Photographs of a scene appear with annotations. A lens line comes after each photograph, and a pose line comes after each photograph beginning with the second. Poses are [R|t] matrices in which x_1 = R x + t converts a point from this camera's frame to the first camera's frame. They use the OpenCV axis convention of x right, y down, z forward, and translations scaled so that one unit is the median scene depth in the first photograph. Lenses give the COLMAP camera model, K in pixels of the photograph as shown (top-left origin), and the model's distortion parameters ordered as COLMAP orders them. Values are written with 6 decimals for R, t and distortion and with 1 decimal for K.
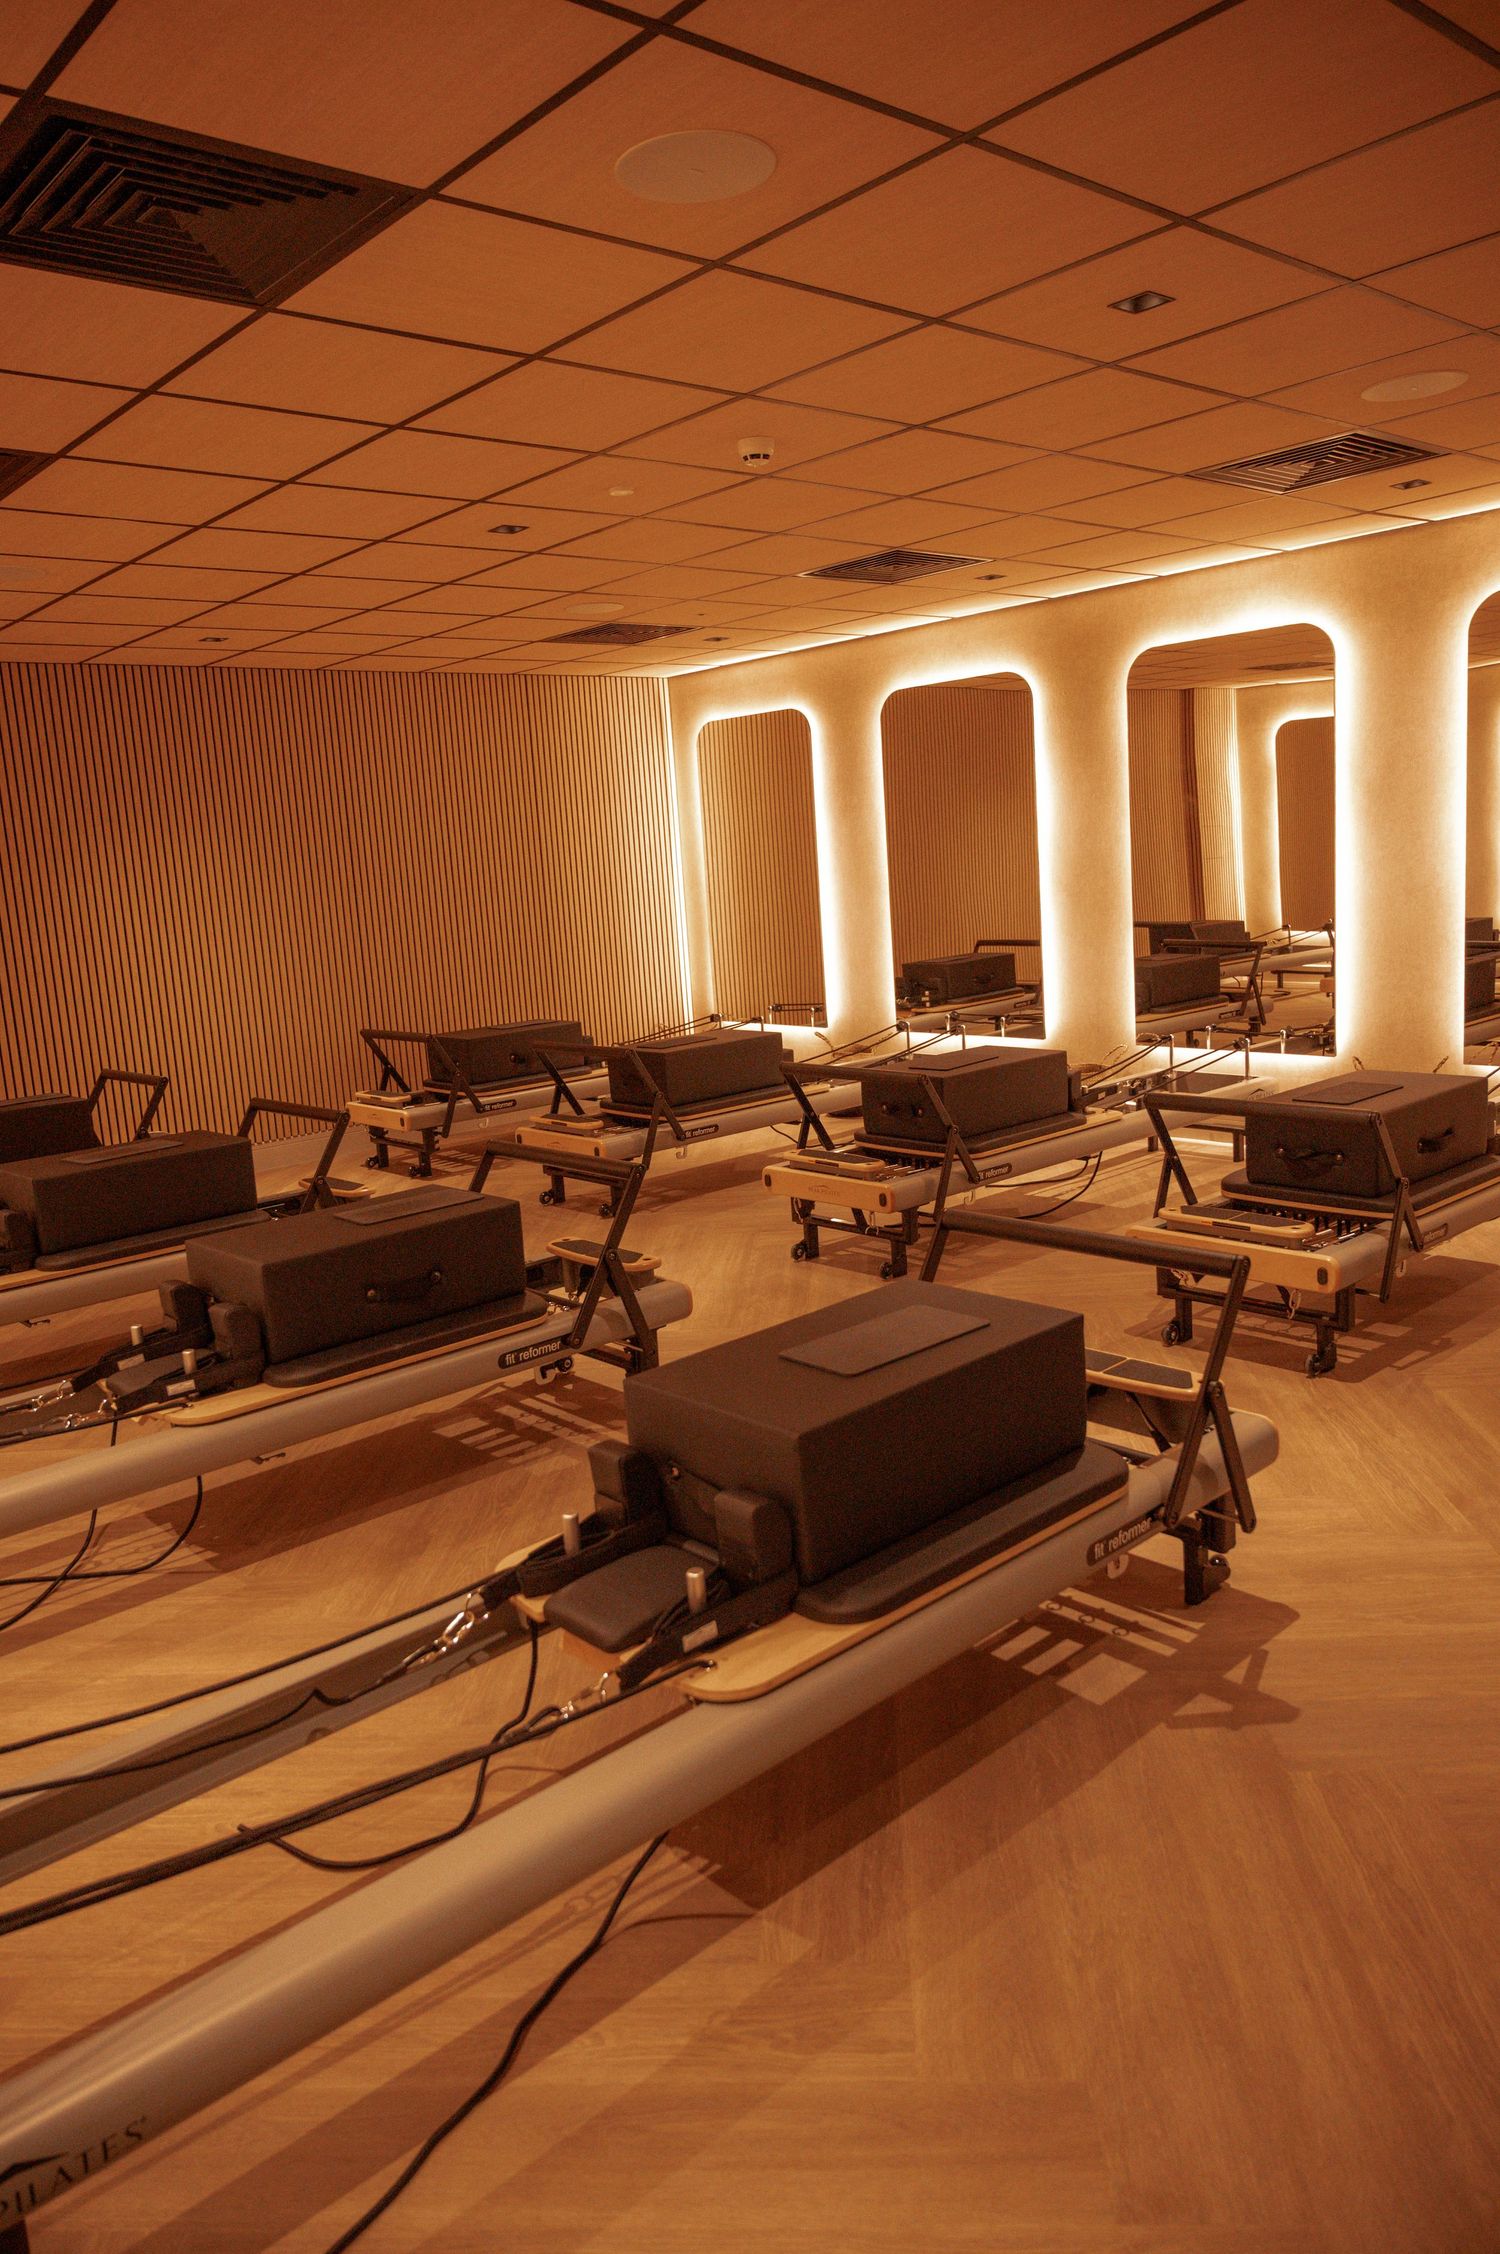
lens RADIAL K [[1547.8, 0, 741.5], [0, 1547.8, 1117.9], [0, 0, 1]] dist [-0.007479, 0.005555]
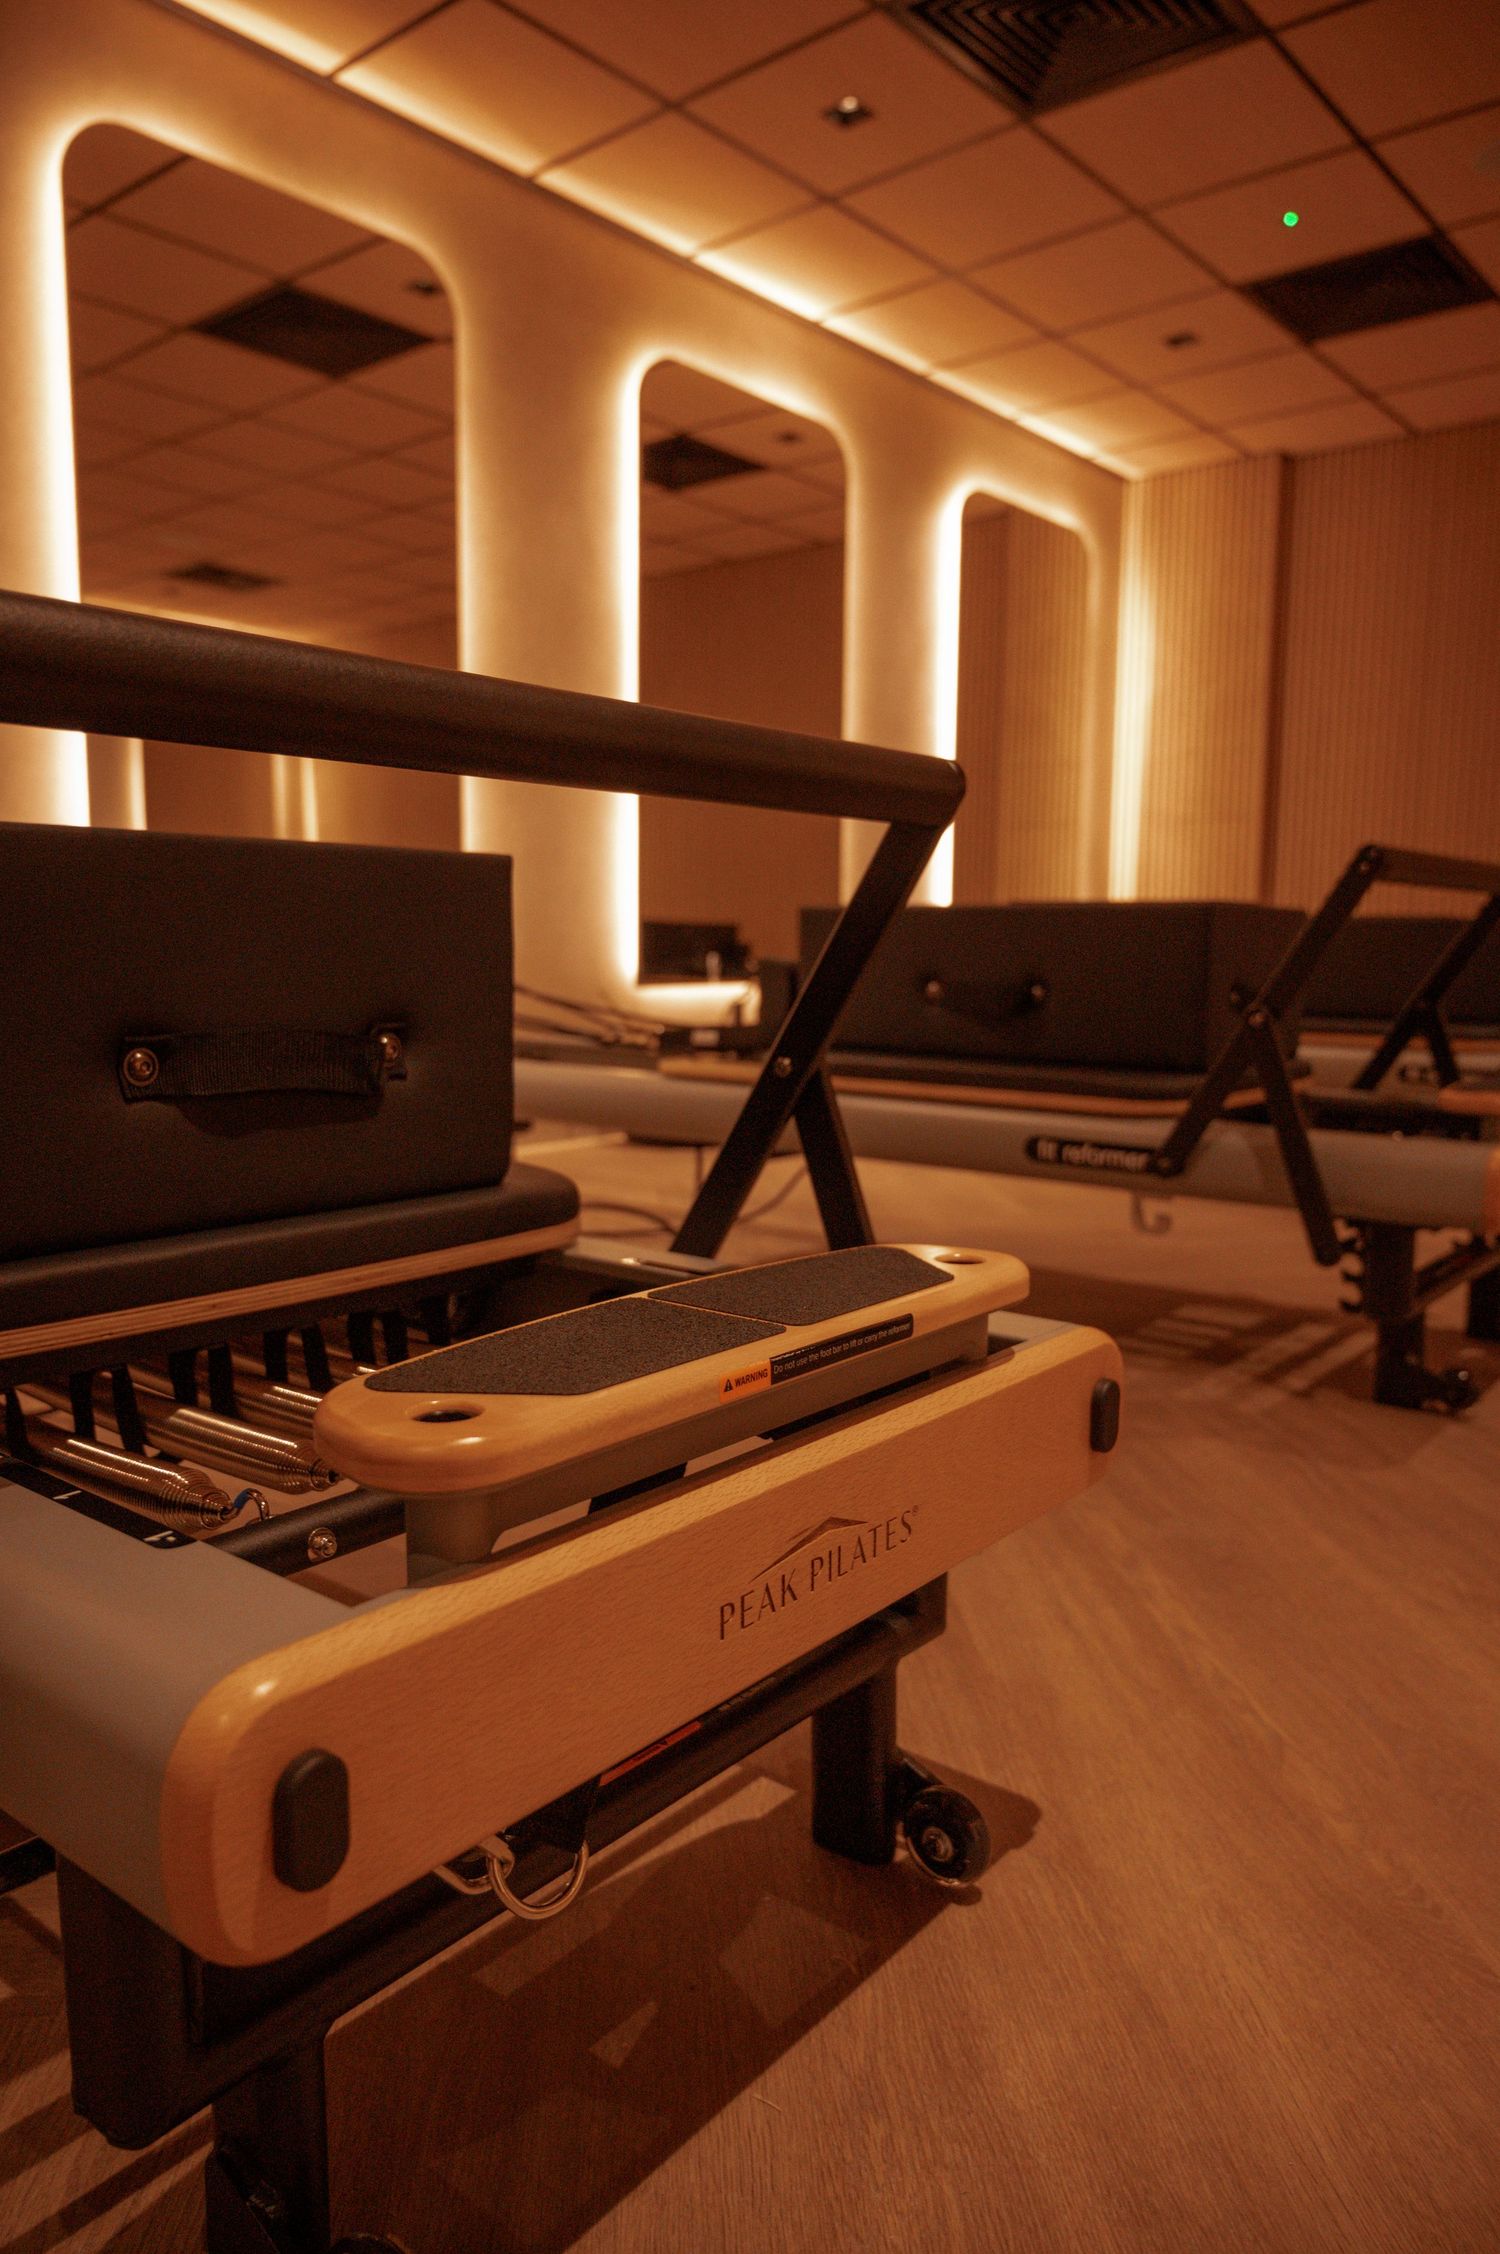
lens RADIAL K [[1547.8, 0, 768.7], [0, 1547.8, 1128.3], [0, 0, 1]] dist [-0.007479, 0.005555]
pose [[0.157813, 0.188735, -0.969265, 0.355357], [-0.183611, 0.970056, 0.158994, 0.069194], [0.970248, 0.152876, 0.187741, 0.722559]]
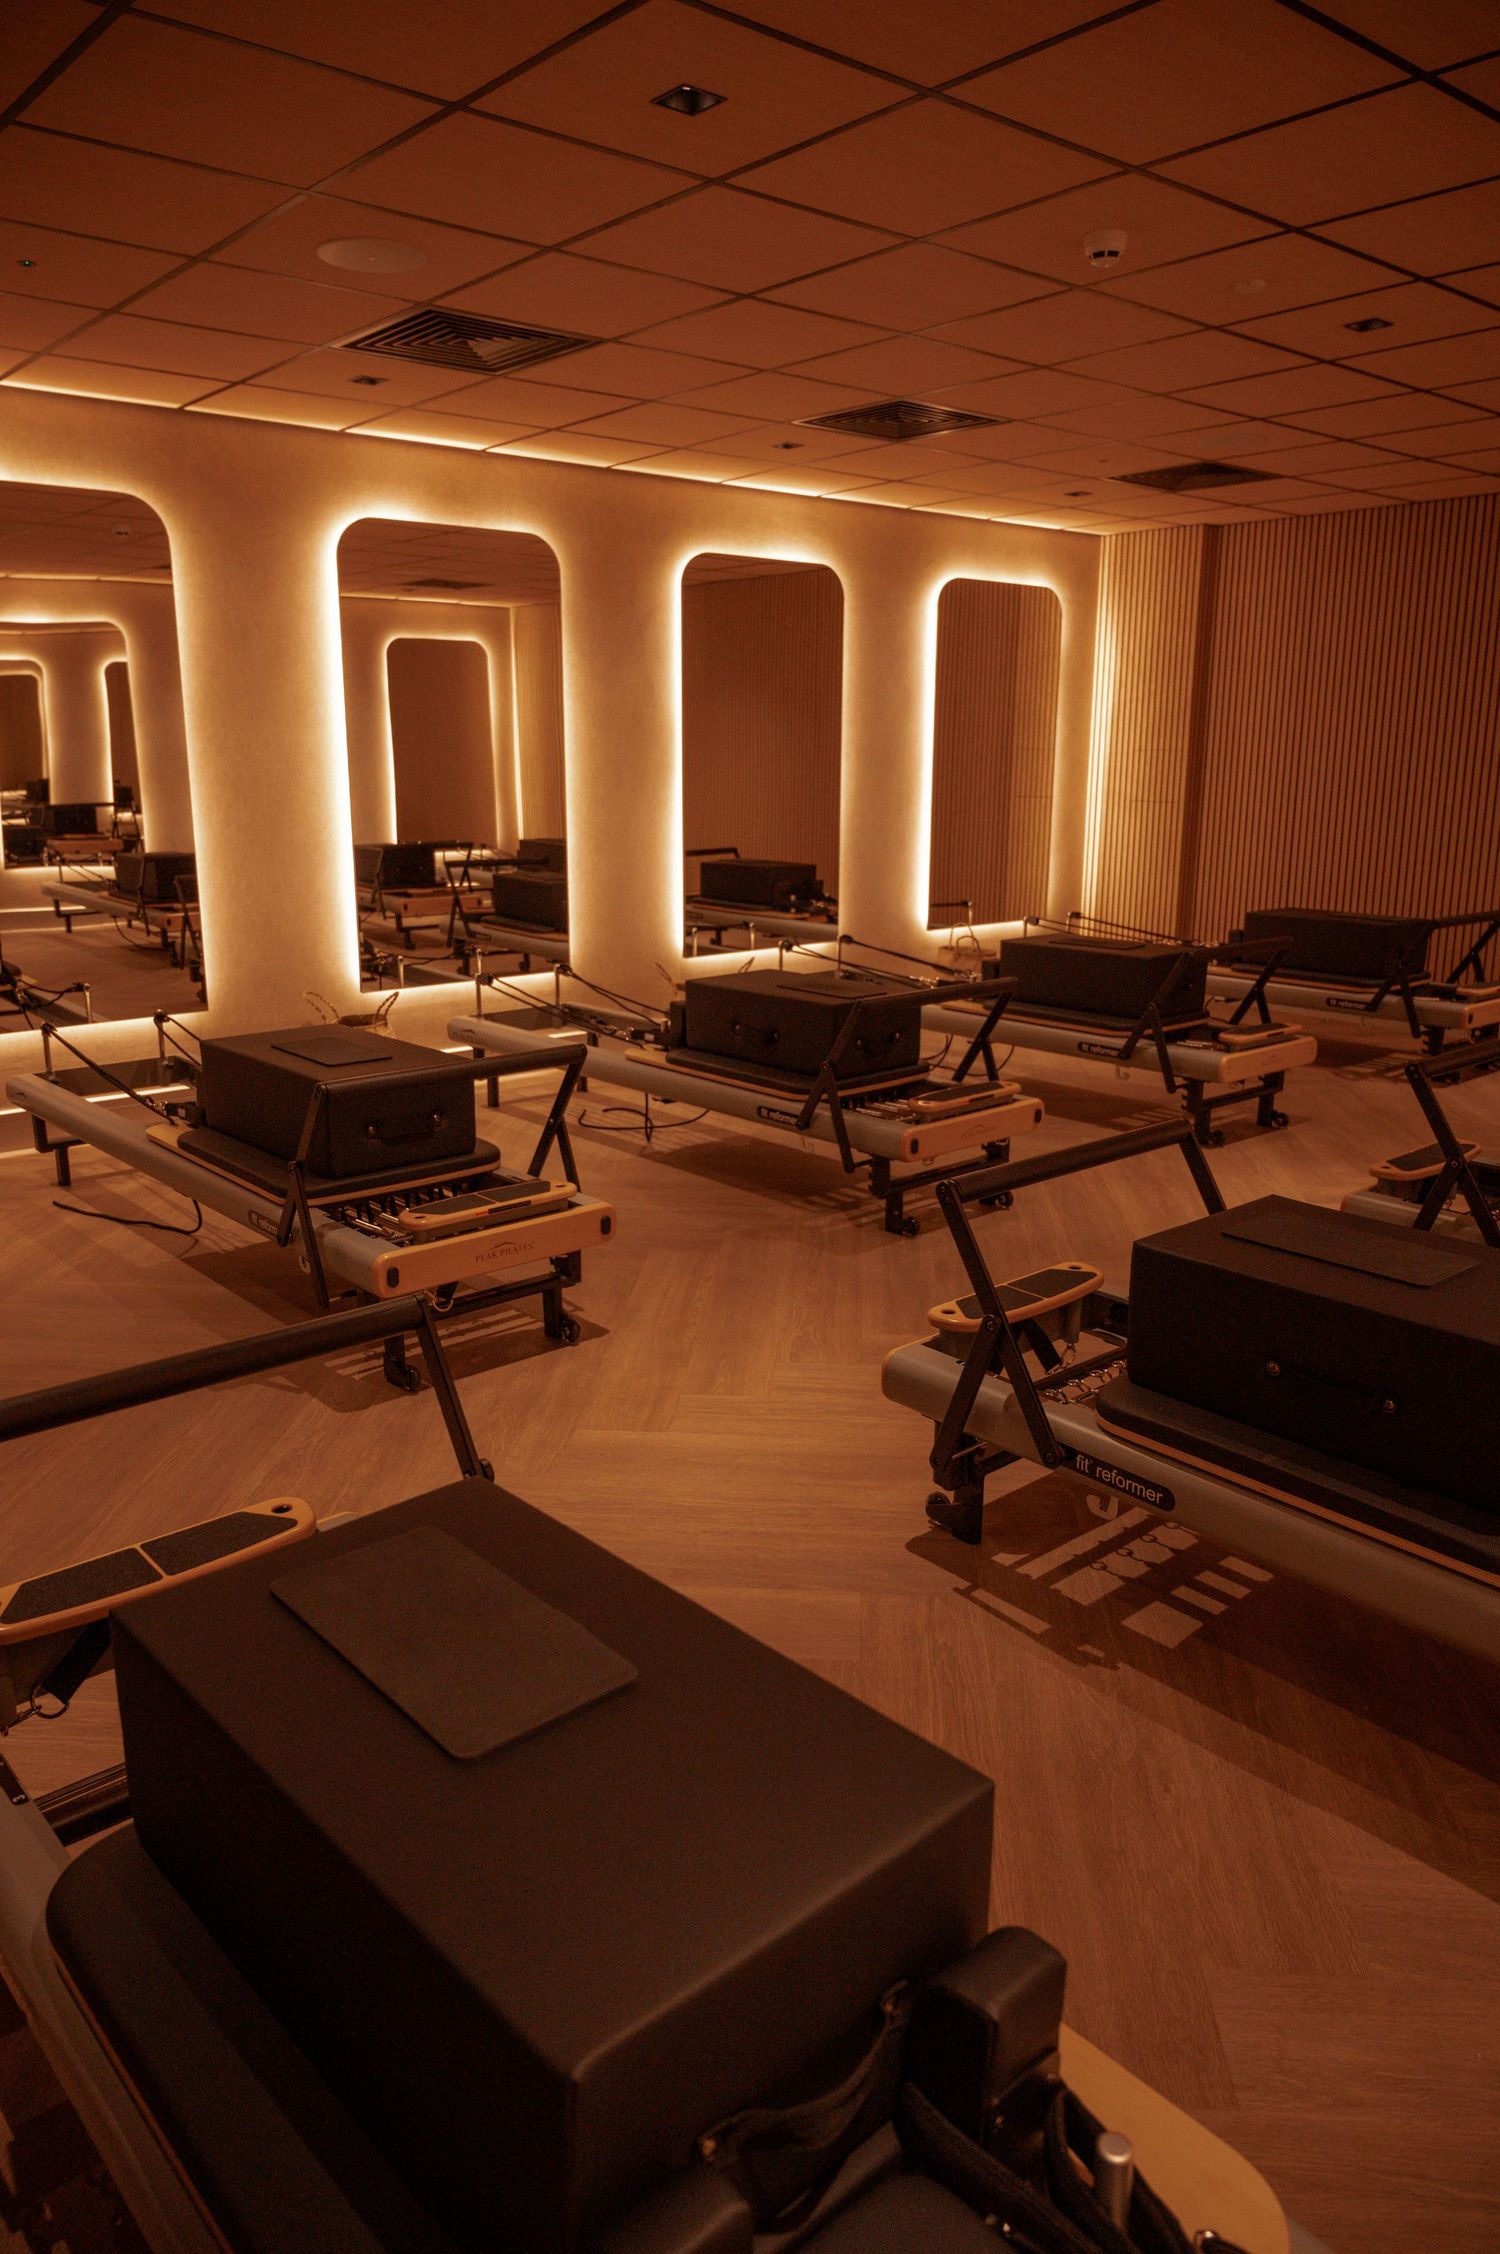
lens RADIAL K [[1547.8, 0, 747.7], [0, 1547.8, 1124.4], [0, 0, 1]] dist [-0.007479, 0.005555]
pose [[-0.011370, 0.303605, -0.952730, 0.984458], [-0.167407, 0.938766, 0.301153, -0.200534], [0.985822, 0.162917, 0.040151, 0.855687]]
